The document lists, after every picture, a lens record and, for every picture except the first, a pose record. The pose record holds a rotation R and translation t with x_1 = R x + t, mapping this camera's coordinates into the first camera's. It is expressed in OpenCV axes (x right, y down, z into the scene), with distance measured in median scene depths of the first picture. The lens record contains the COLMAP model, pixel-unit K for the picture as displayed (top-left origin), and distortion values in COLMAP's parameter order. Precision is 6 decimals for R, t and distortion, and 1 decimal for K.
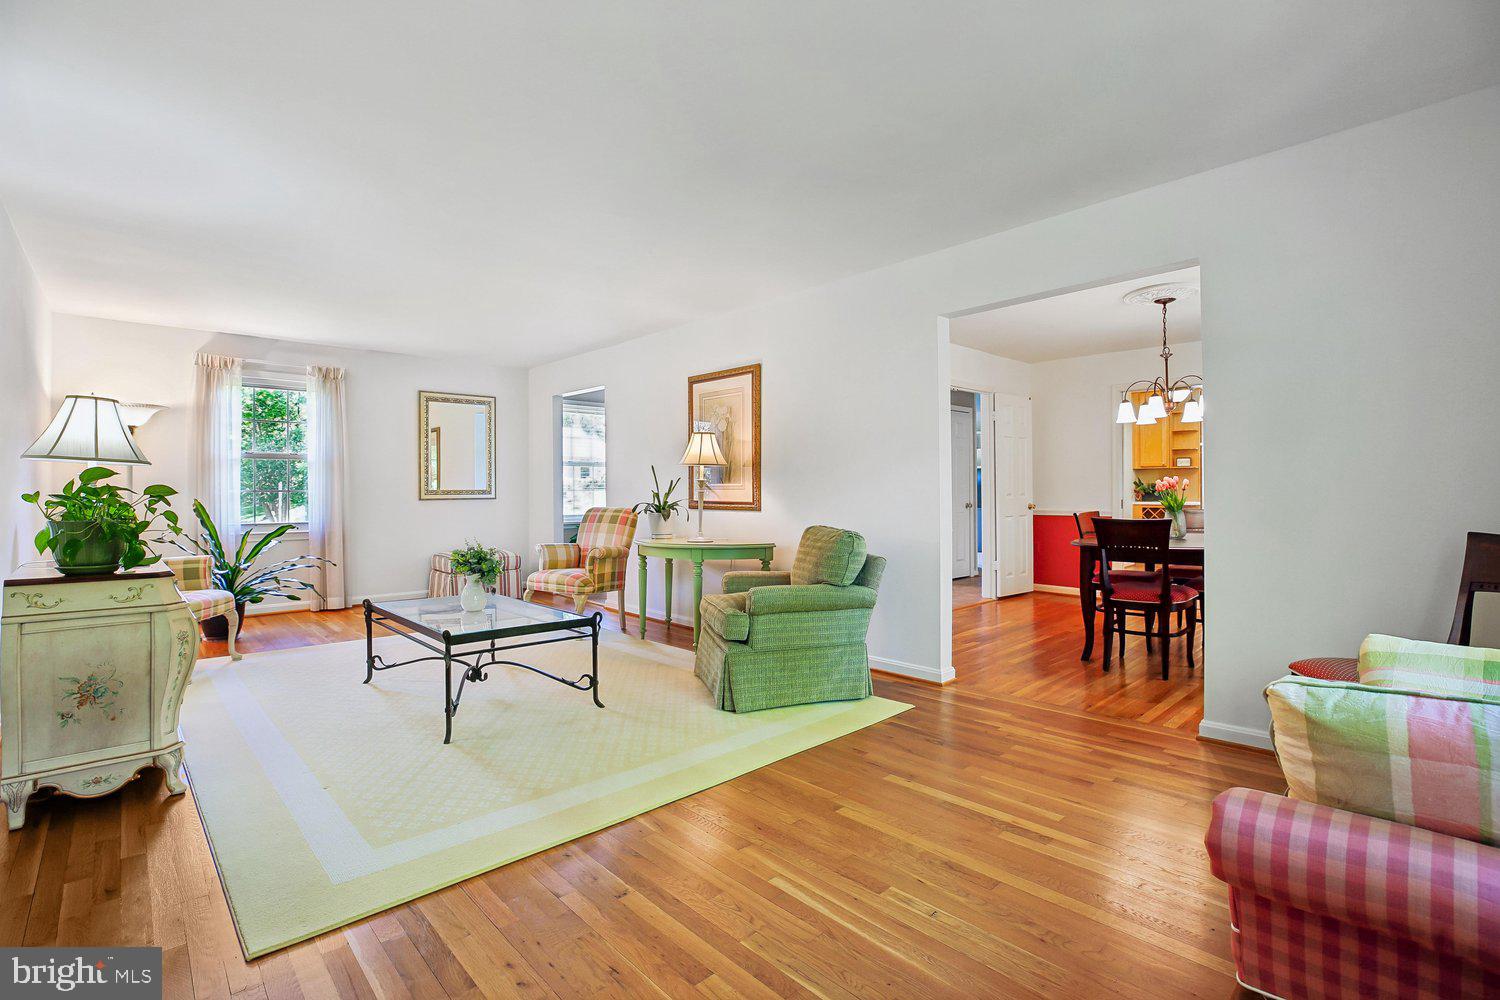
lens RADIAL K [[692.3, 0, 751.8], [0, 692.3, 493.7], [0, 0, 1]] dist [-0.023397, 0.000379]
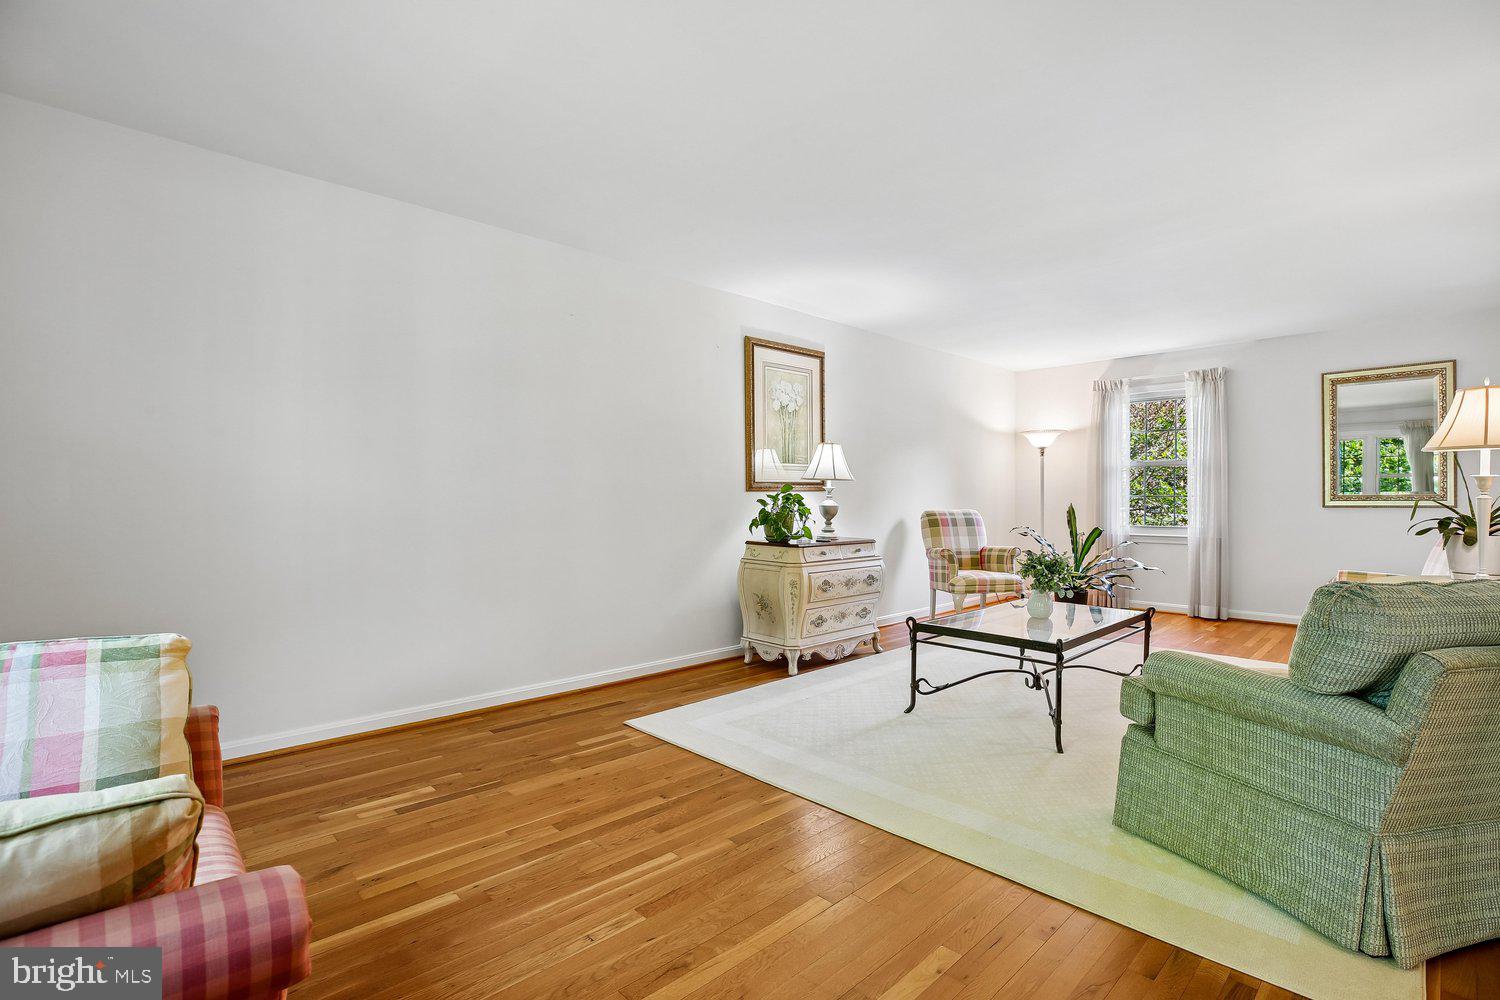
lens RADIAL K [[692.3, 0, 751.8], [0, 692.3, 493.7], [0, 0, 1]] dist [-0.023397, 0.000379]
pose [[0.019287, -0.003750, -0.999807, 0.418044], [-0.002276, 0.999990, -0.003795, -0.002693], [0.999811, 0.002348, 0.019278, 0.409198]]
